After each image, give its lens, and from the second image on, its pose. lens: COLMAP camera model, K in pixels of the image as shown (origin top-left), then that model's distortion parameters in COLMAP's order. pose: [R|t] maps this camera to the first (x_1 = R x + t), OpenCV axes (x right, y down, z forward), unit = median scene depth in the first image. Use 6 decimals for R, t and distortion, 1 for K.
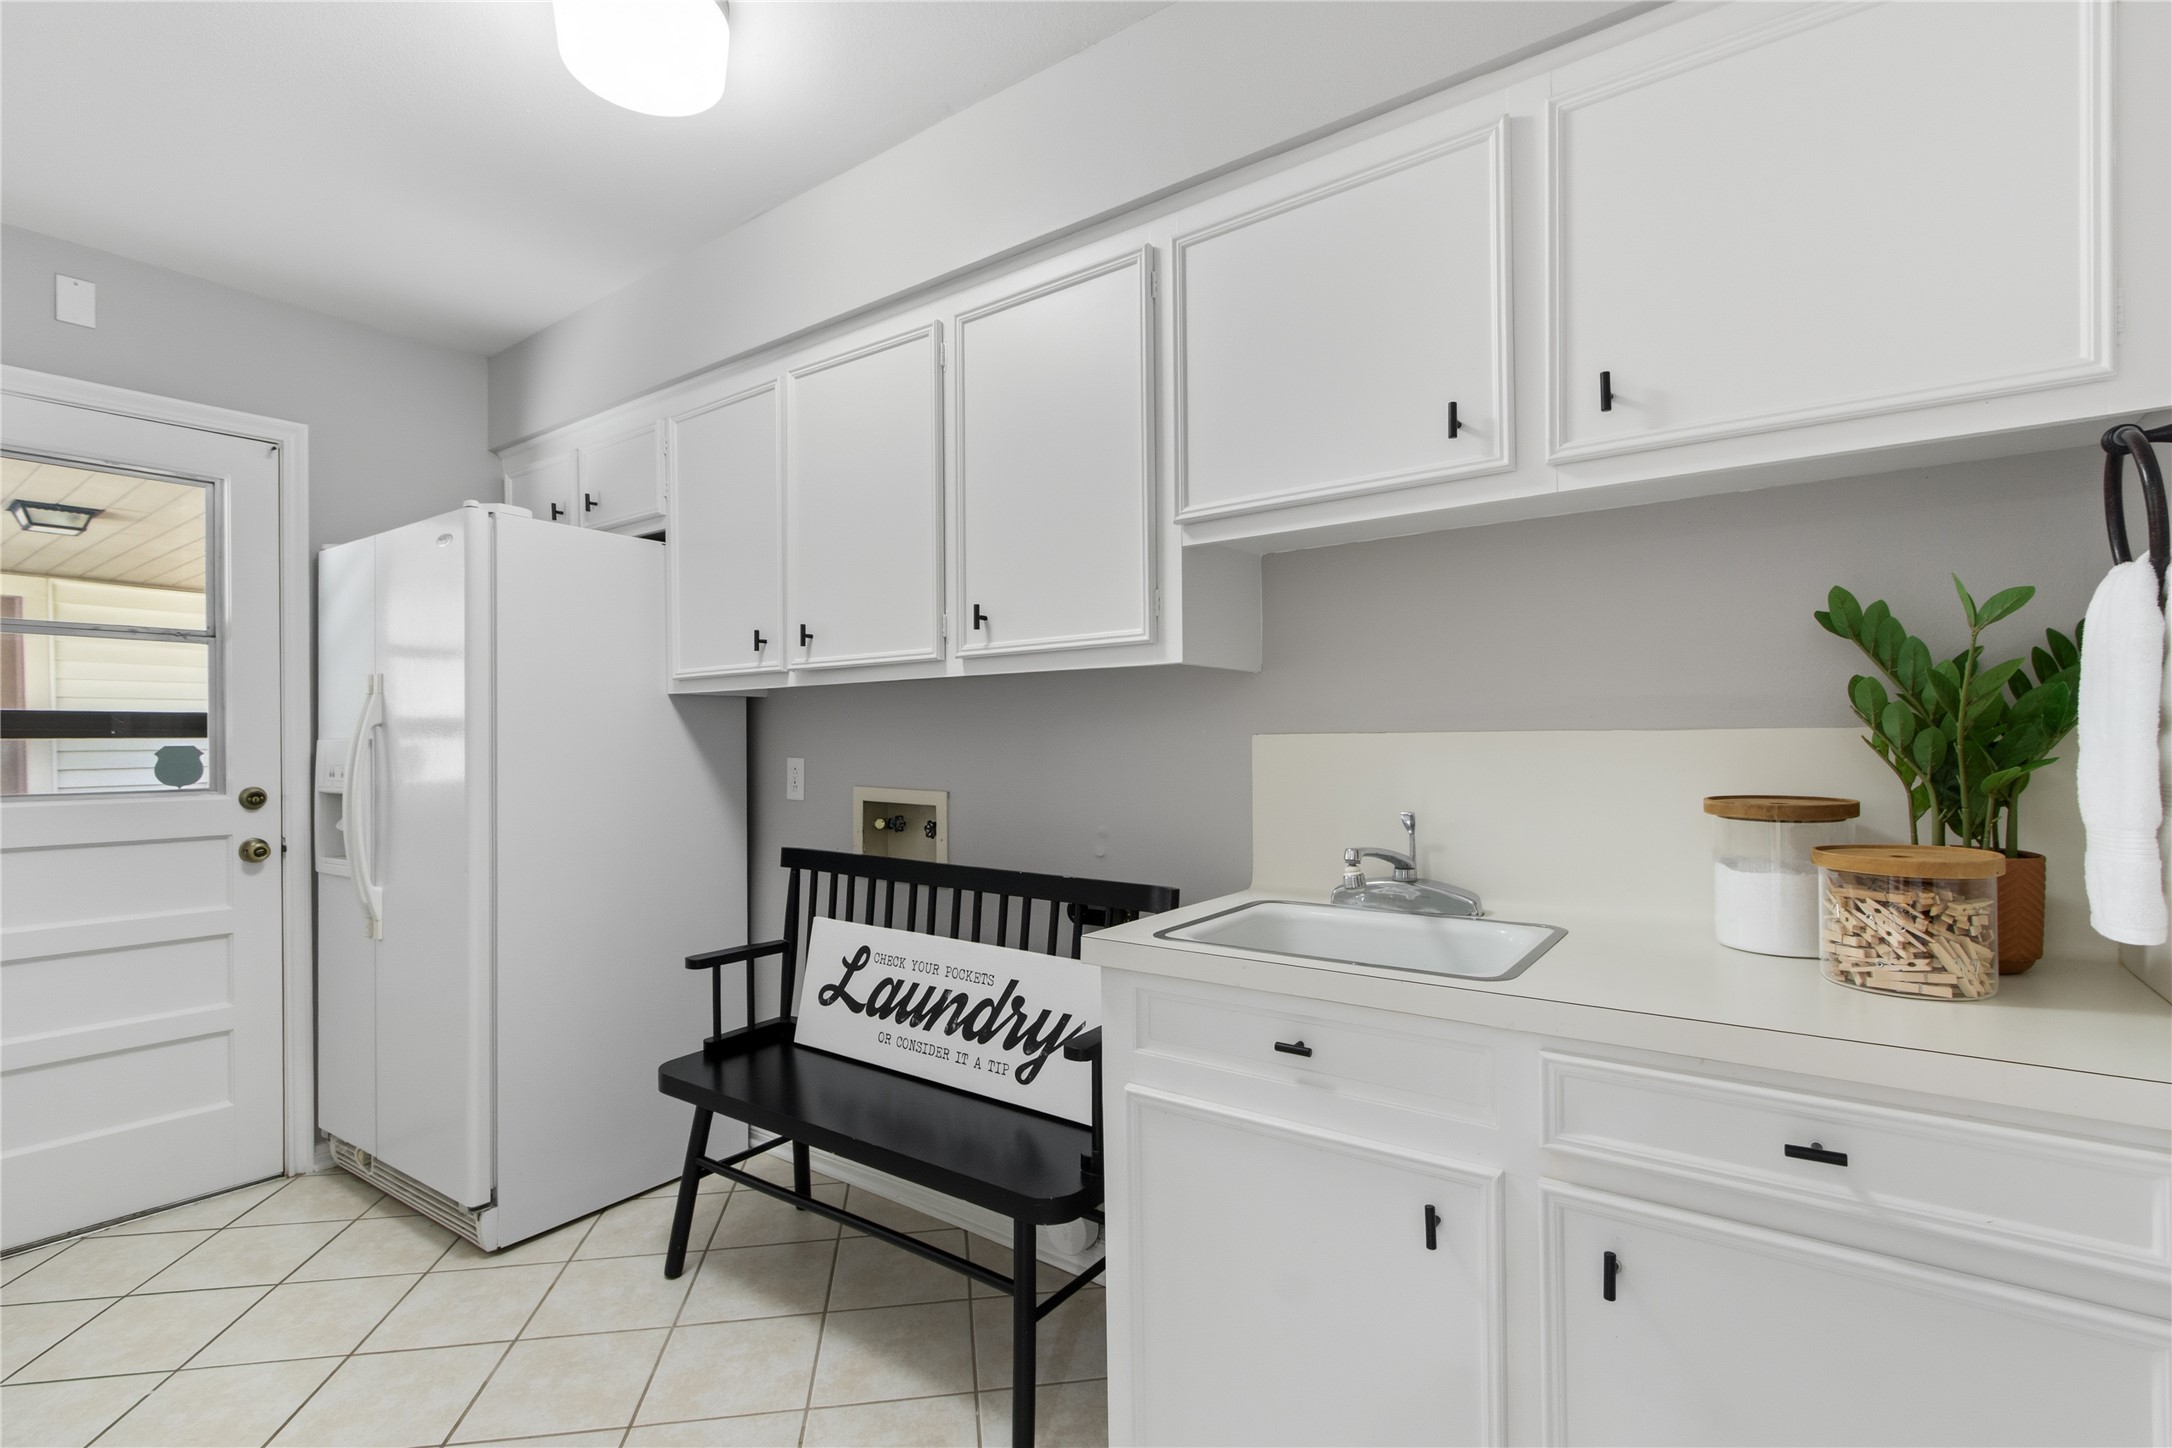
lens RADIAL K [[995.7, 0, 1082.2], [0, 995.7, 747.6], [0, 0, 1]] dist [0.004540, 0.000035]
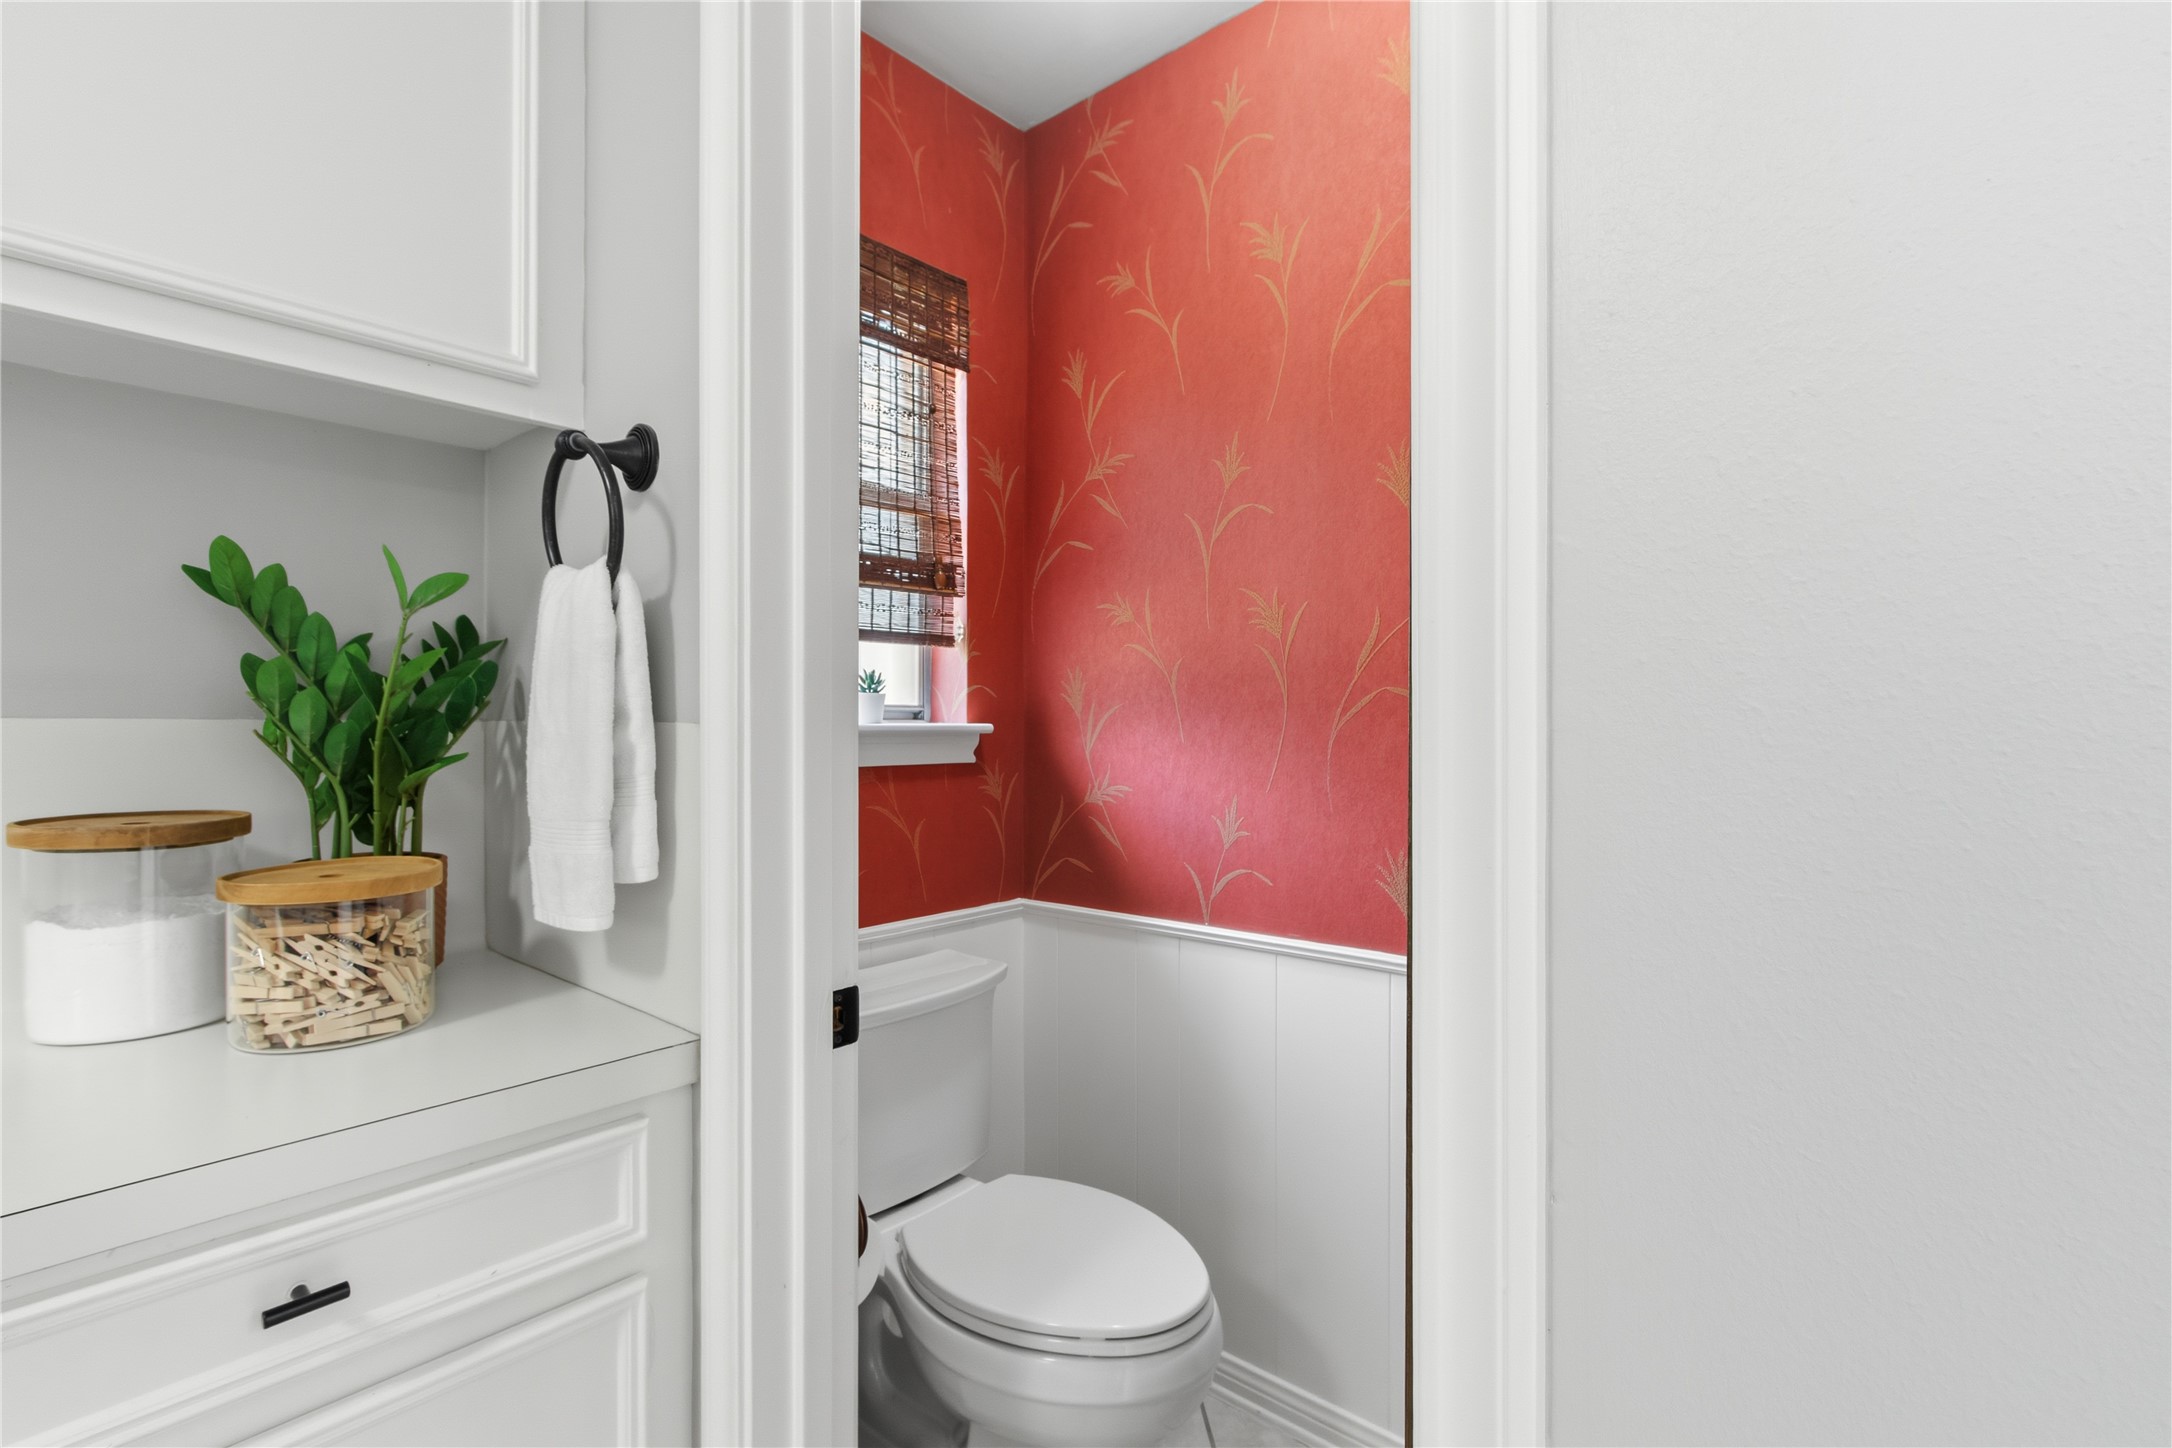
lens RADIAL K [[989.3, 0, 1081.2], [0, 989.3, 735.8], [0, 0, 1]] dist [0.002689, -0.000005]
pose [[0.074271, 0.003357, 0.997232, 0.046933], [0.007090, 0.999967, -0.003894, 0.000608], [-0.997213, 0.007360, 0.074245, 0.323107]]
